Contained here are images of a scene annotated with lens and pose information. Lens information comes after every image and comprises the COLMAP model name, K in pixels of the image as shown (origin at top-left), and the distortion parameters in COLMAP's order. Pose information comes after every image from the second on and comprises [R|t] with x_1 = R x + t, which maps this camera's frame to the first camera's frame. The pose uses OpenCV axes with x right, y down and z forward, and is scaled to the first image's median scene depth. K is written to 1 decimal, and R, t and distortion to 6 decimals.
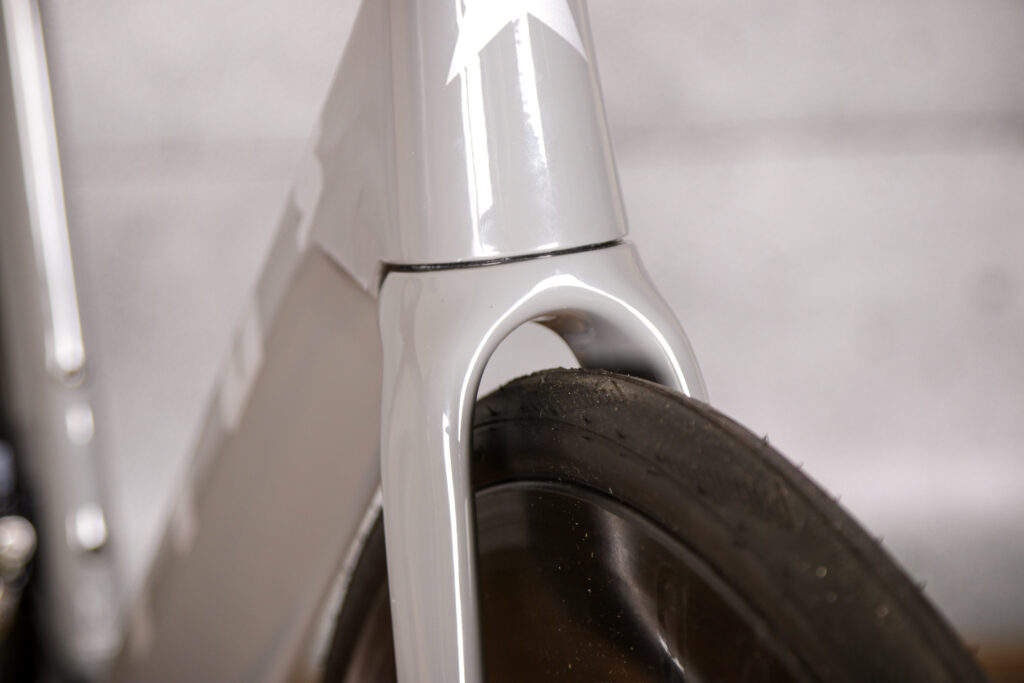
lens RADIAL K [[5012.4, 0, 512.0], [0, 5012.4, 341.5], [0, 0, 1]] dist [-0.197791, -2.460501]
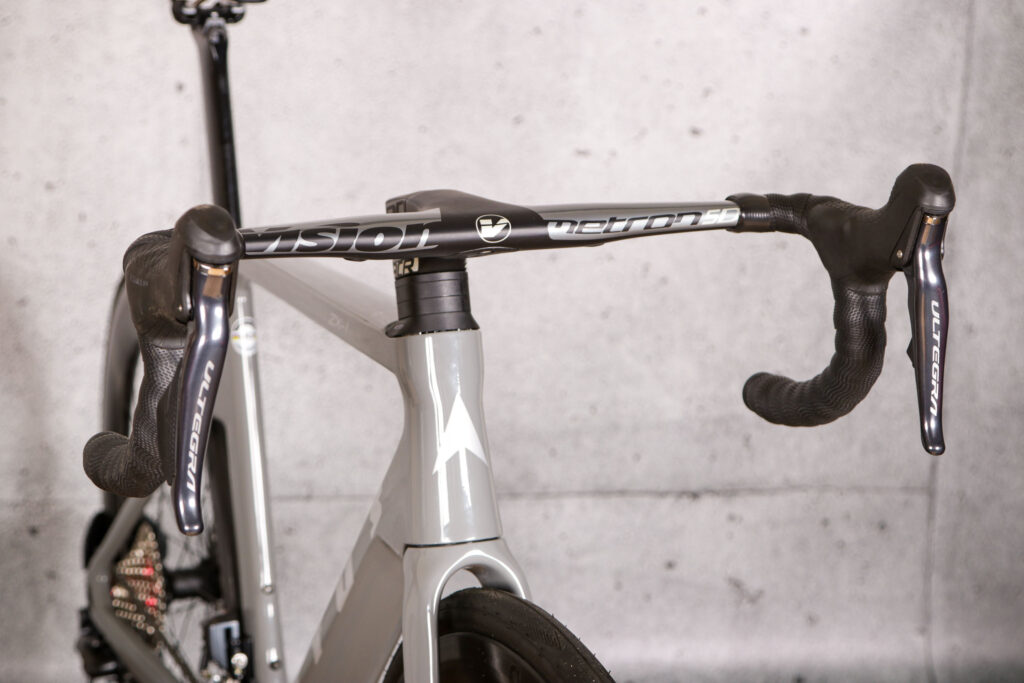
lens RADIAL K [[2659.2, 0, 512.0], [0, 2659.2, 341.5], [0, 0, 1]] dist [0.008092, 0.107393]
pose [[0.999543, 0.024660, 0.017457, 0.002080], [-0.022916, 0.995315, -0.093925, 0.007445], [-0.019691, 0.093482, 0.995426, -0.345171]]
